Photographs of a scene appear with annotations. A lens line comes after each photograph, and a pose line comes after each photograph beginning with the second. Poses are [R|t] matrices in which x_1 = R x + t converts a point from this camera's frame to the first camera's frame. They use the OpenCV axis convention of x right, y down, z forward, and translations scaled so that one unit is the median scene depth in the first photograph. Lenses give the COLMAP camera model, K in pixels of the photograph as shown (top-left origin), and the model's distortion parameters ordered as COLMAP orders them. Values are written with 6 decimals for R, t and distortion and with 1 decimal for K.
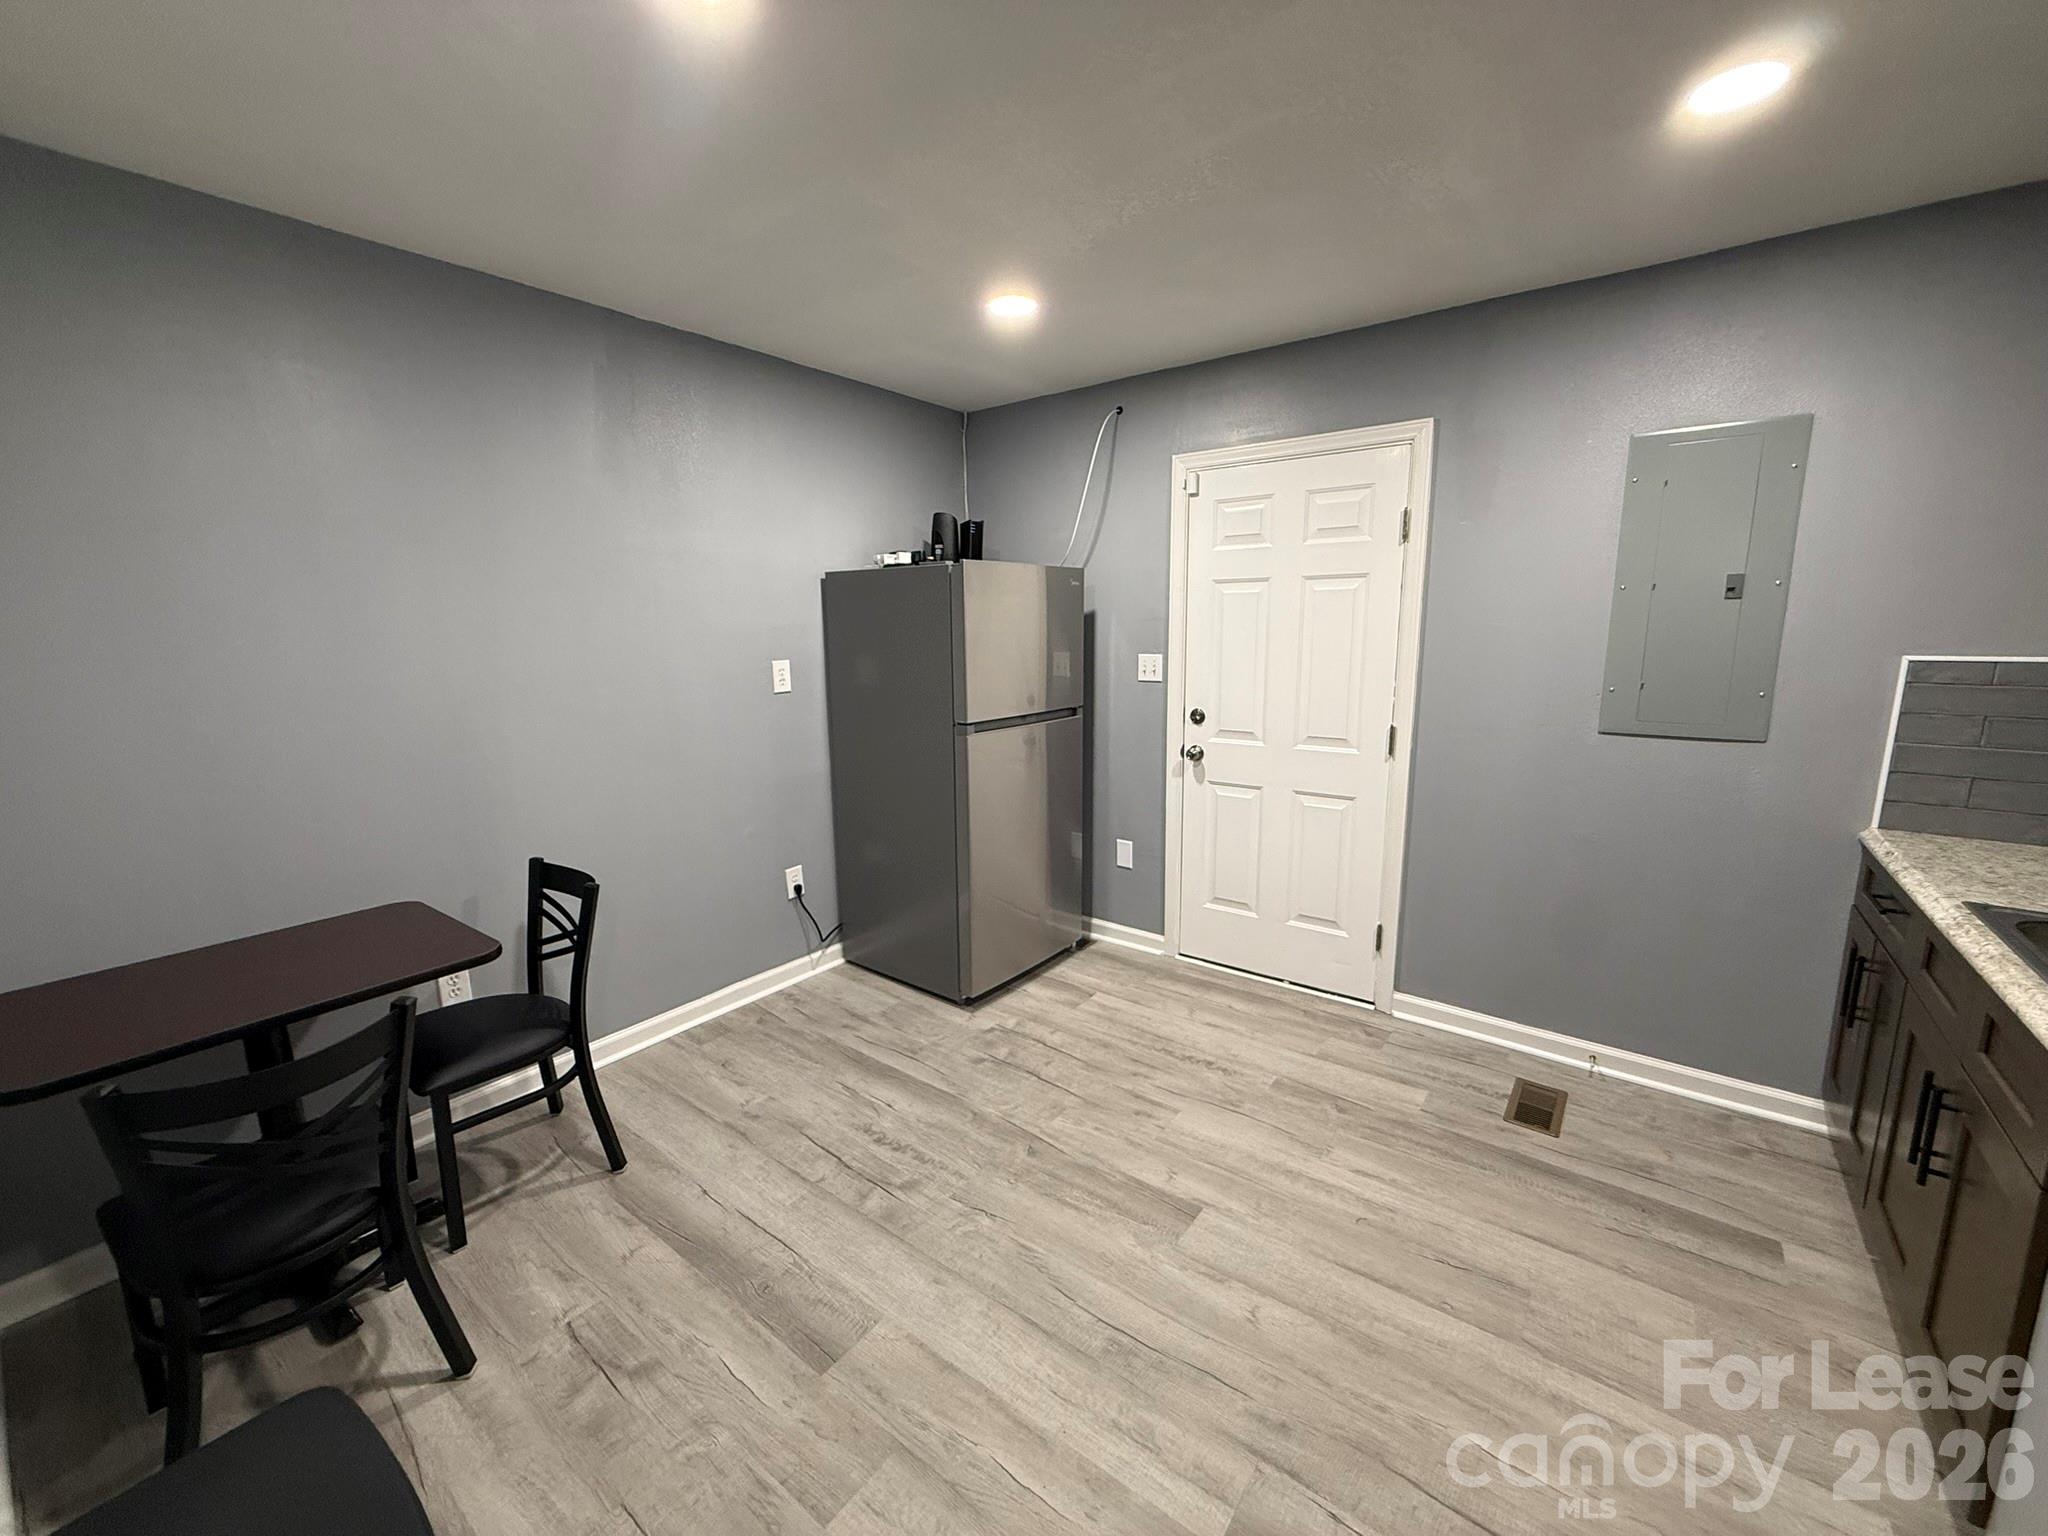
lens RADIAL K [[817.7, 0, 1015.9], [0, 817.7, 764.4], [0, 0, 1]] dist [-0.002599, 0.000901]
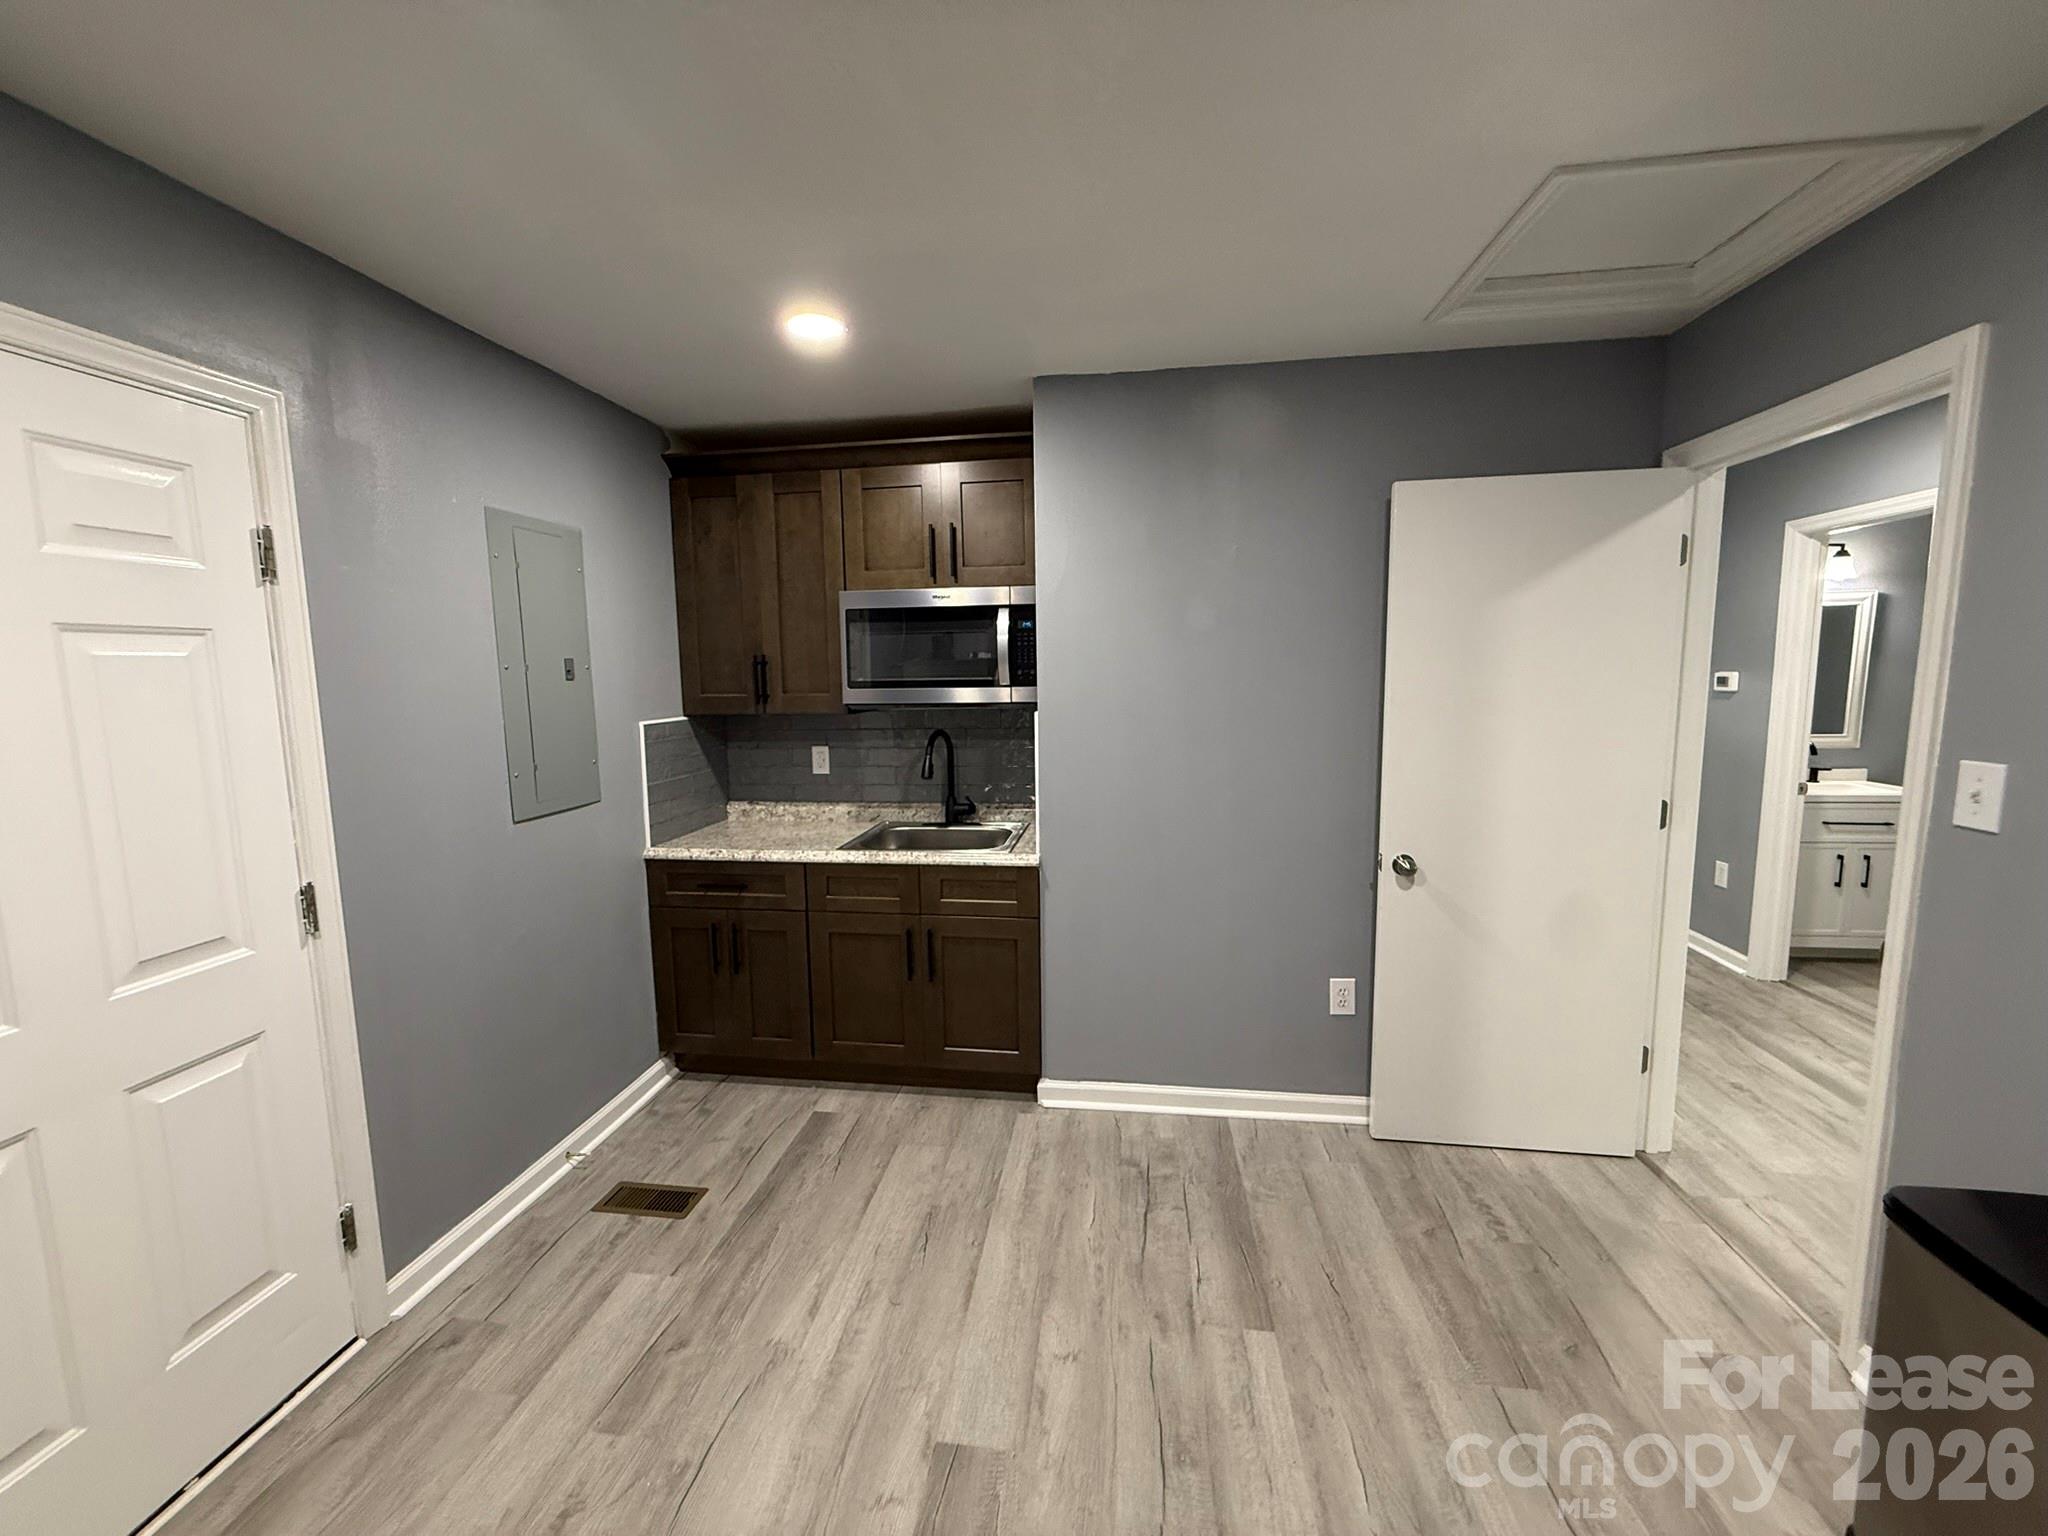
lens RADIAL K [[817.7, 0, 1007.1], [0, 817.7, 769.1], [0, 0, 1]] dist [-0.002599, 0.000901]
pose [[-0.491643, -0.084873, 0.866651, -0.411483], [0.172970, 0.965889, 0.192716, -0.210803], [-0.853445, 0.244652, -0.460192, 1.103640]]
